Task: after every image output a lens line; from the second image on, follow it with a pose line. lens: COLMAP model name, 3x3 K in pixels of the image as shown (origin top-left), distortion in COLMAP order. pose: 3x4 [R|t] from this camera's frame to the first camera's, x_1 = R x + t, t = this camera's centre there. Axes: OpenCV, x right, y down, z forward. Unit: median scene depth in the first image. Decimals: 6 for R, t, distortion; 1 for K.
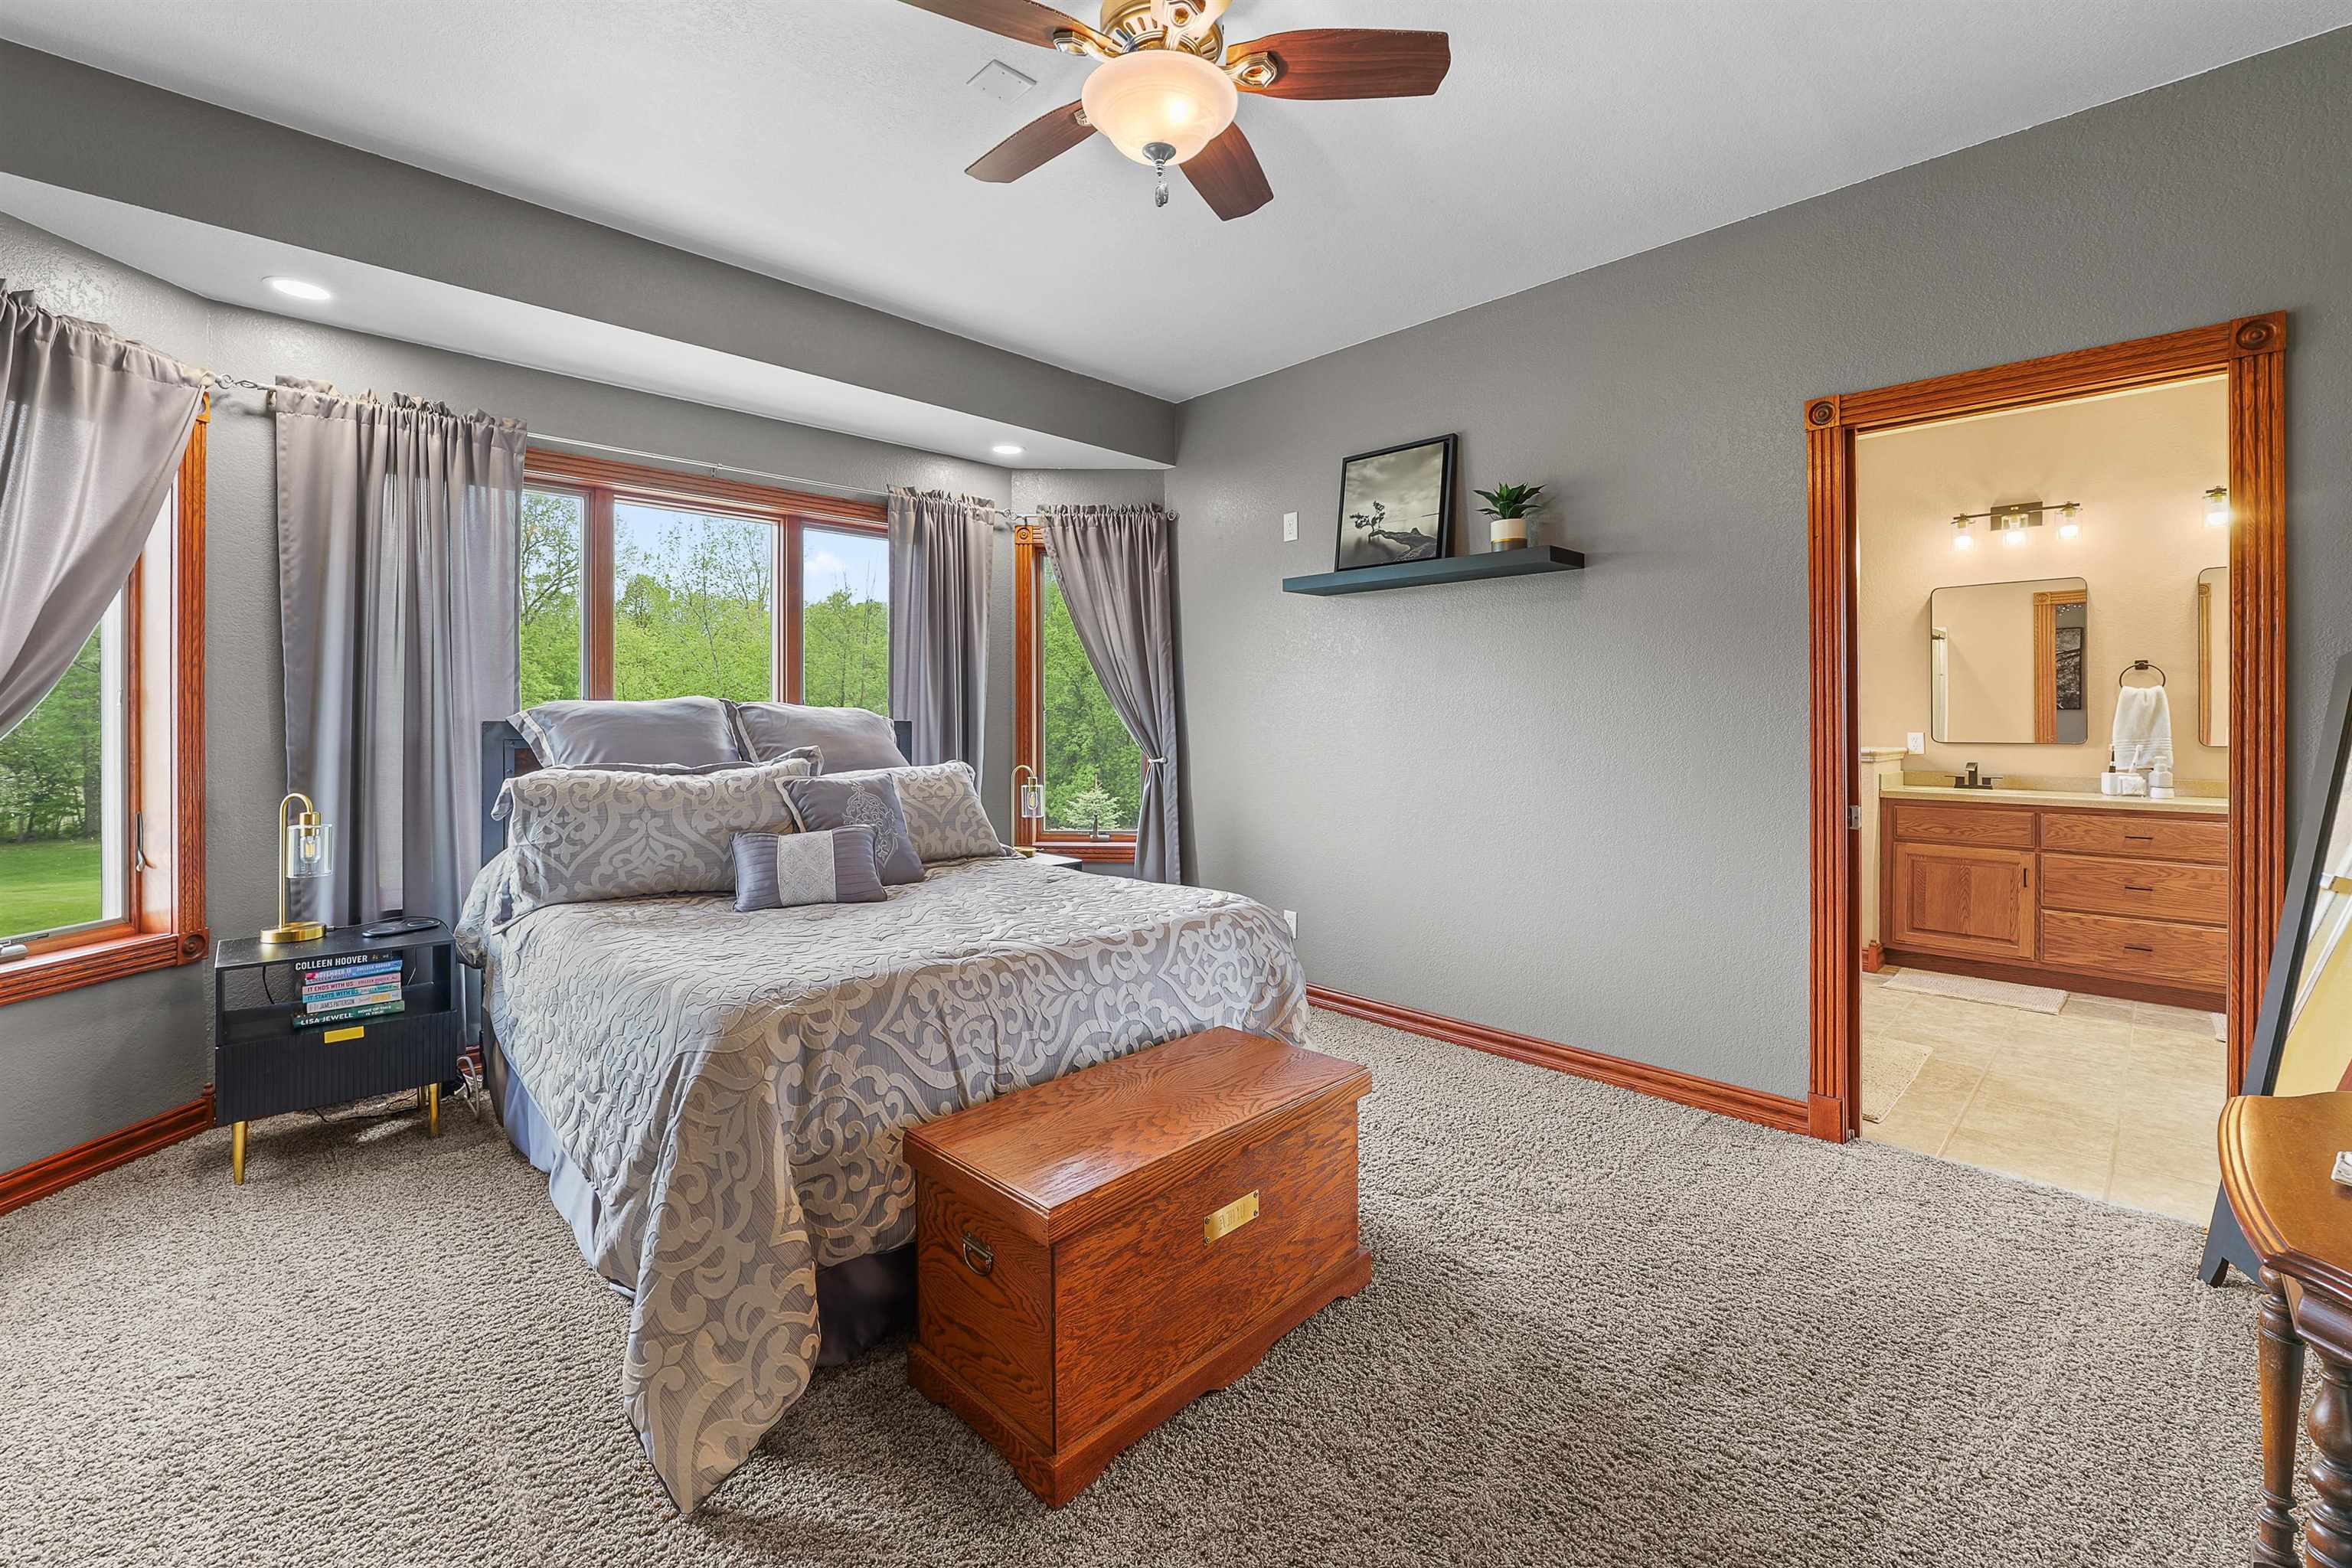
lens RADIAL K [[980.8, 0, 1169.5], [0, 980.8, 725.2], [0, 0, 1]] dist [-0.012420, -0.000021]
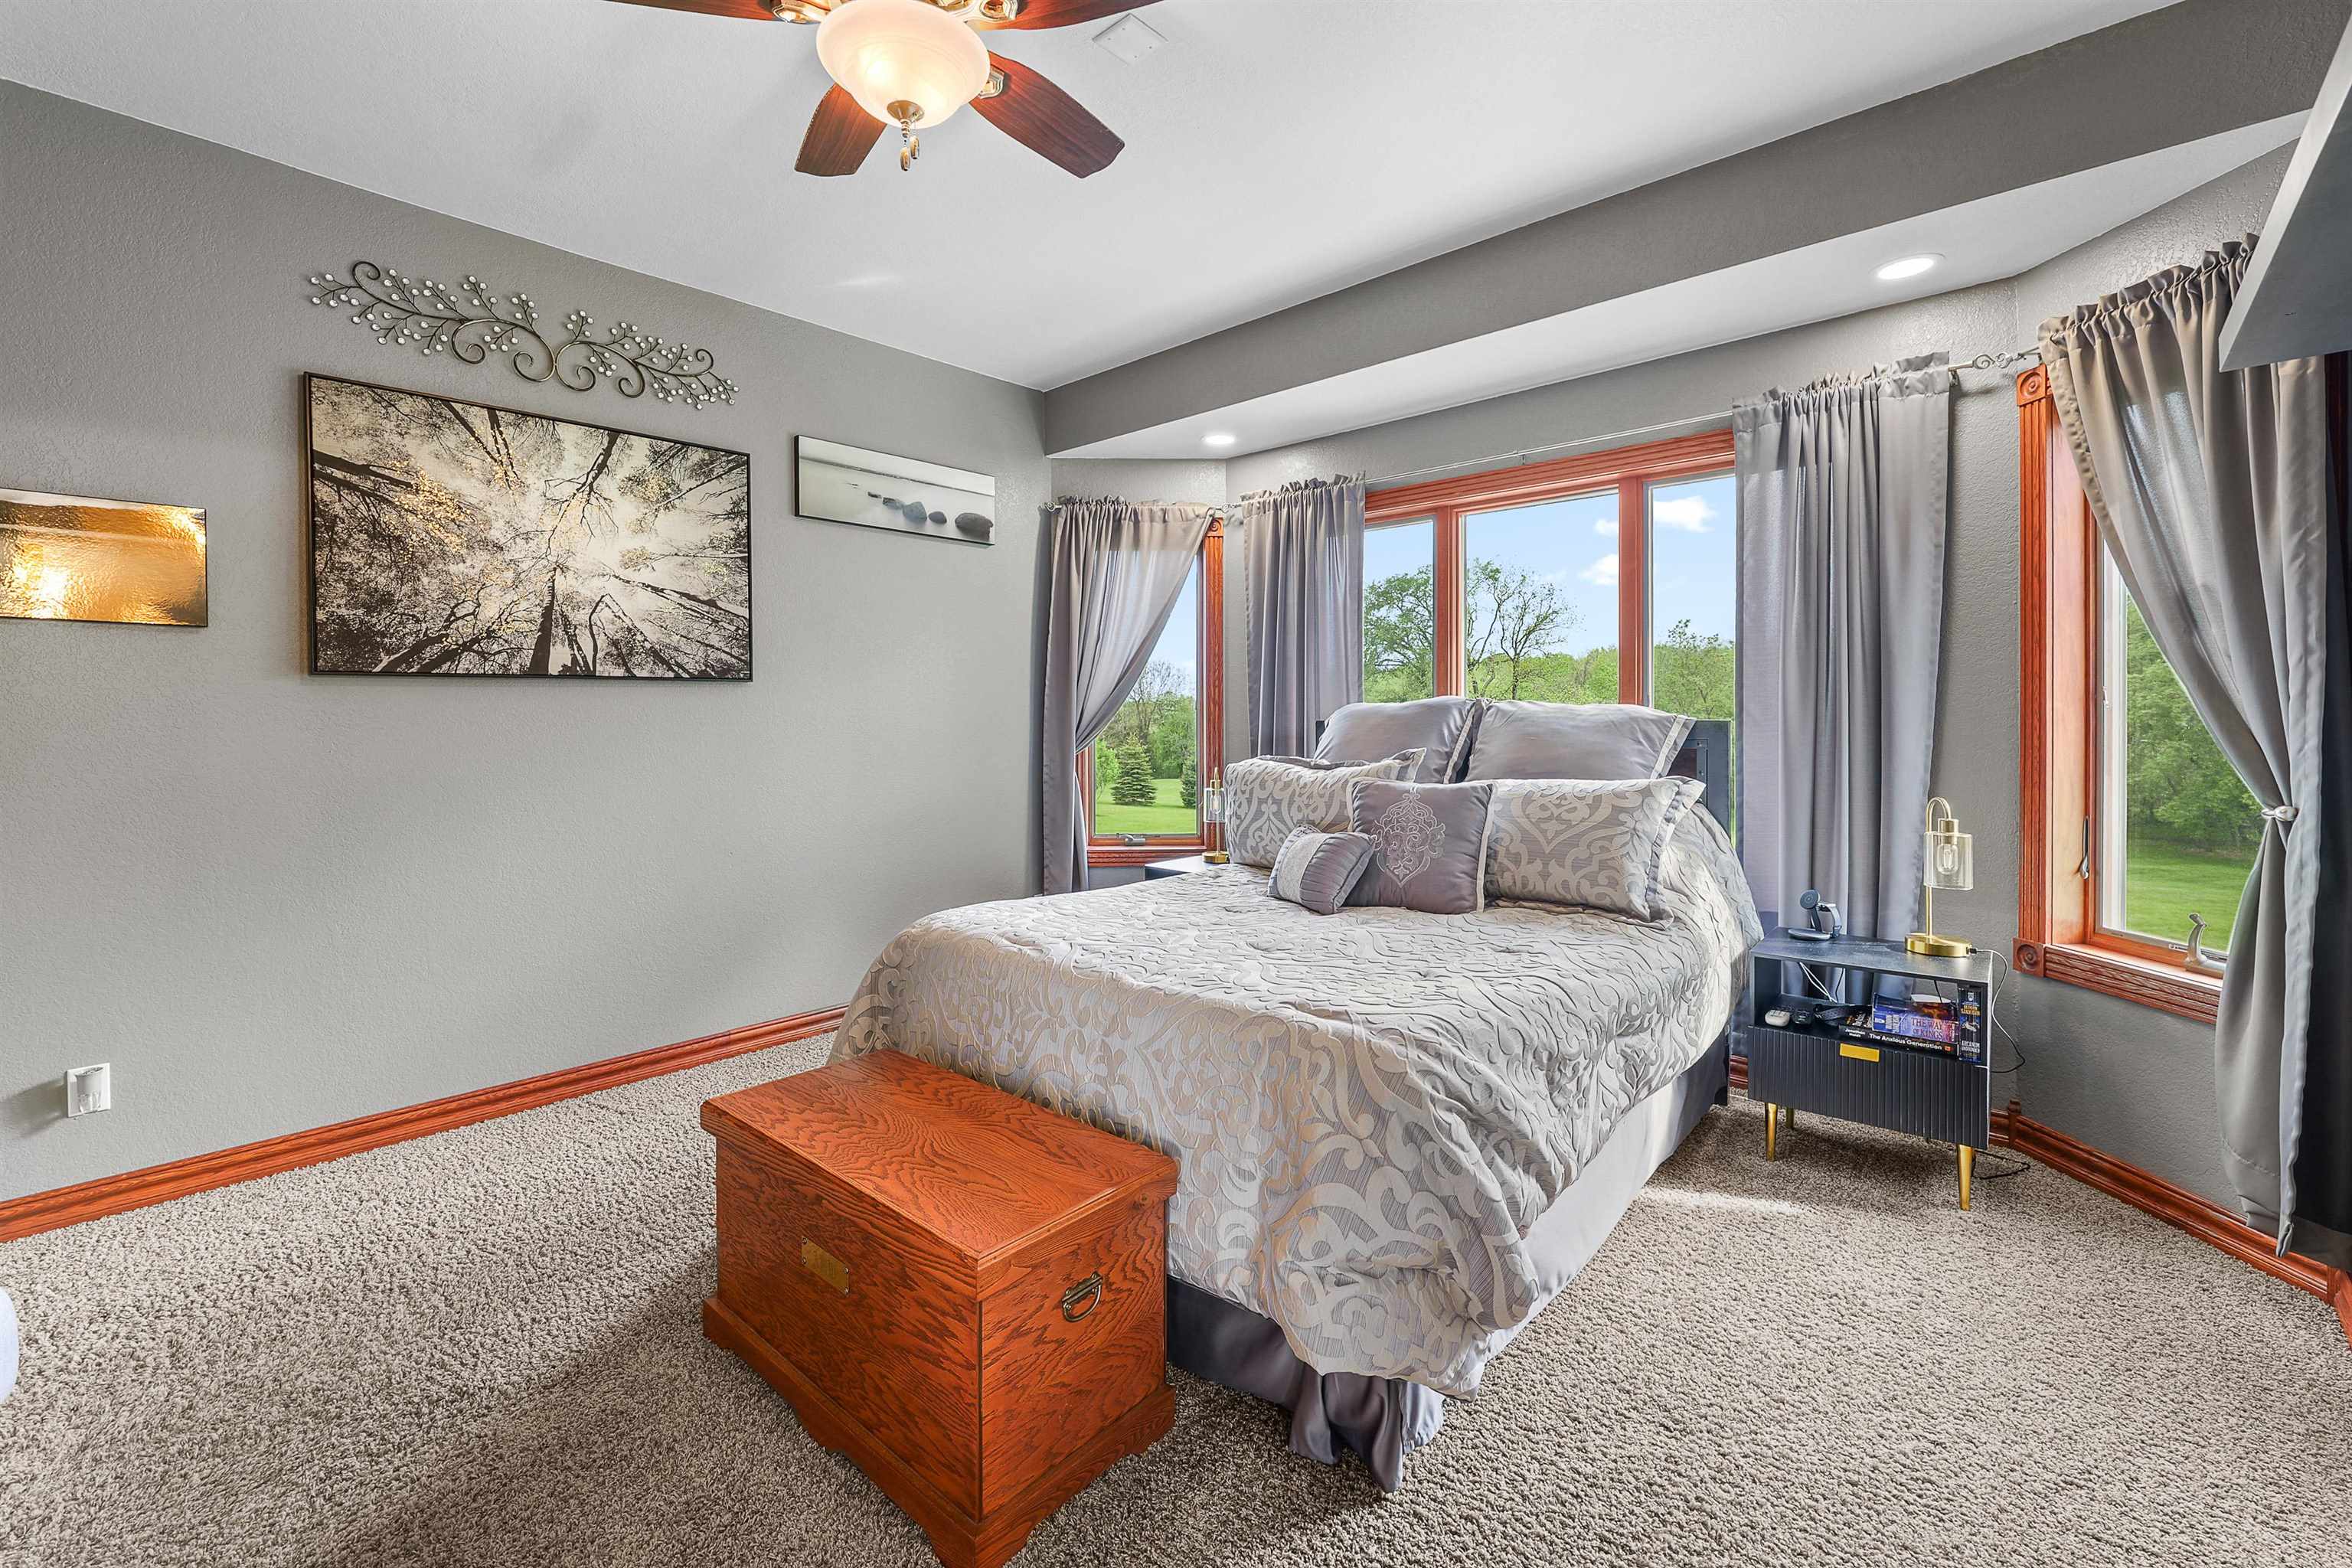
lens RADIAL K [[980.8, 0, 1169.5], [0, 980.8, 725.2], [0, 0, 1]] dist [-0.012420, -0.000021]
pose [[0.059165, -0.002006, -0.998246, 0.485588], [-0.009914, 0.999947, -0.002597, 0.004920], [0.998199, 0.010050, 0.059142, 0.634020]]
